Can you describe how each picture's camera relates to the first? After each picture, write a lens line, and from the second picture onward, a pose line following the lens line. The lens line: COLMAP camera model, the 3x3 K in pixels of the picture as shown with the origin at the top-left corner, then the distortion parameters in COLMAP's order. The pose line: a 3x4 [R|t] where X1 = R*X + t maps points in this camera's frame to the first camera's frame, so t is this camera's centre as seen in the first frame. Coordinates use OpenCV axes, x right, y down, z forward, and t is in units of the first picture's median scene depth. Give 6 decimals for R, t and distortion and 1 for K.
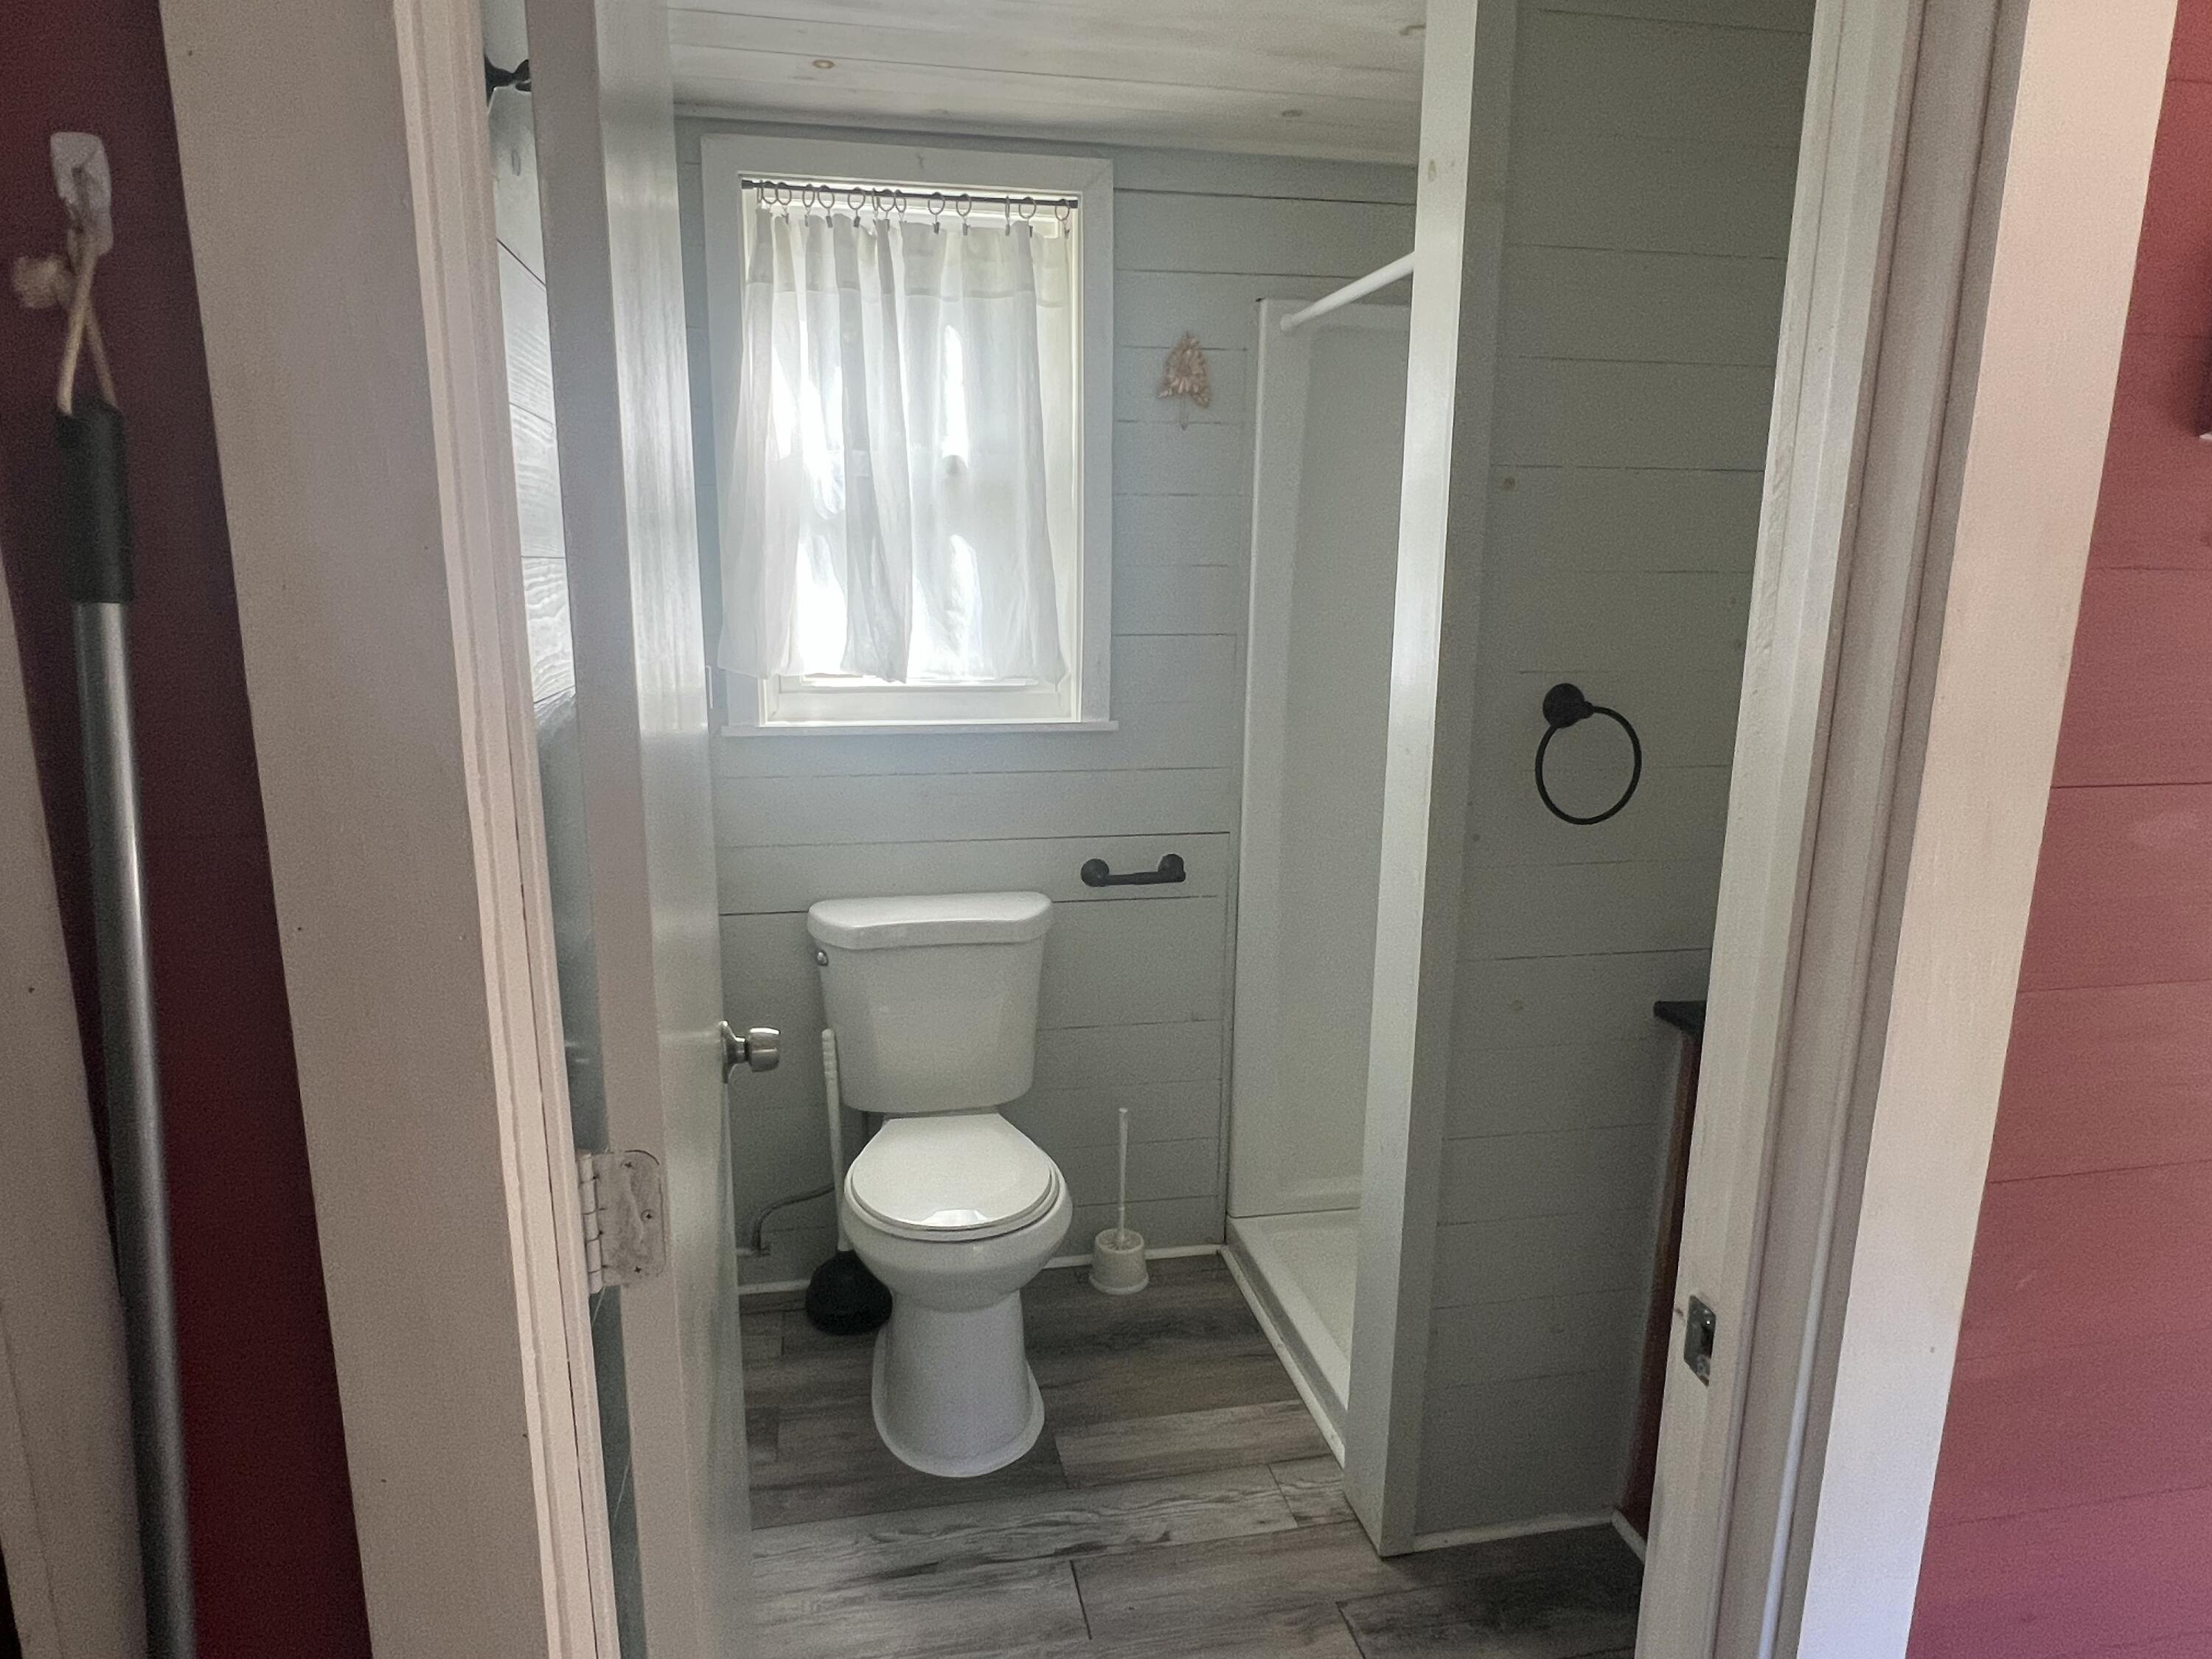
lens RADIAL K [[1330.2, 0, 1104.0], [0, 1330.2, 843.8], [0, 0, 1]] dist [-0.006336, -0.000597]
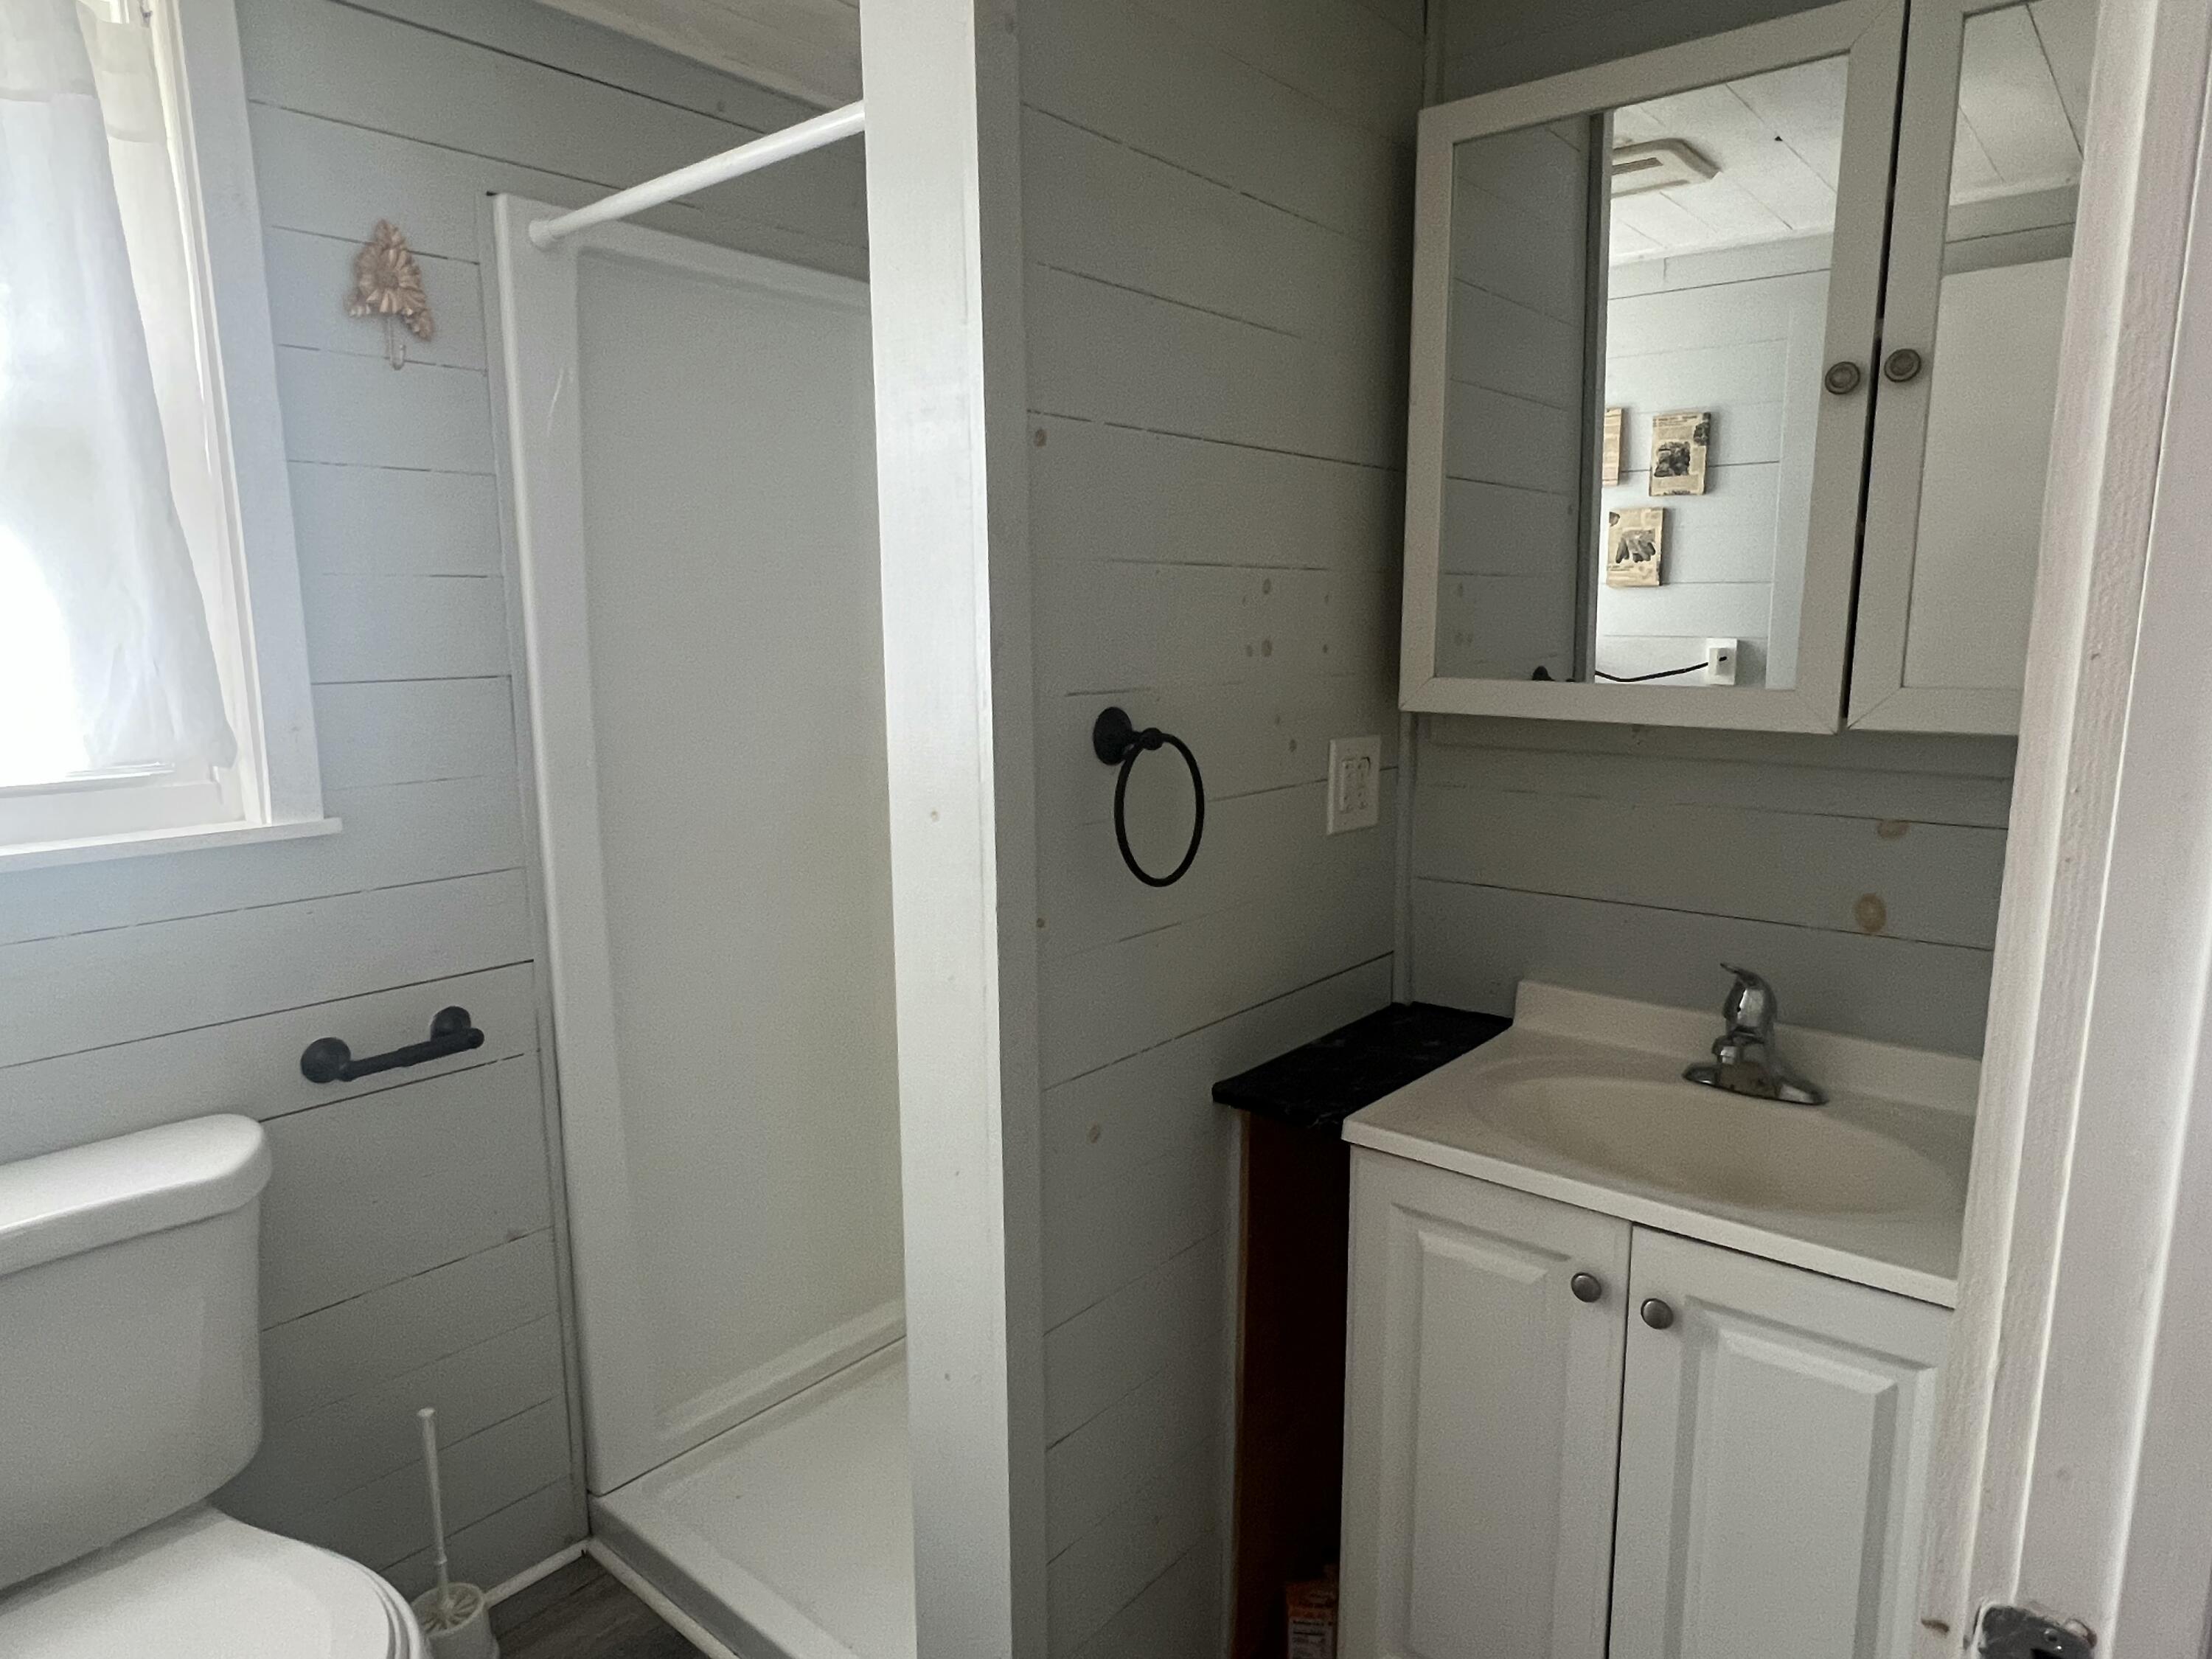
lens RADIAL K [[1330.2, 0, 1104.0], [0, 1330.2, 843.8], [0, 0, 1]] dist [-0.006336, -0.000597]
pose [[0.780666, -0.118040, 0.613699, -0.097226], [0.140836, 0.989969, 0.011261, -0.036722], [-0.608872, 0.077640, 0.789460, 0.284298]]
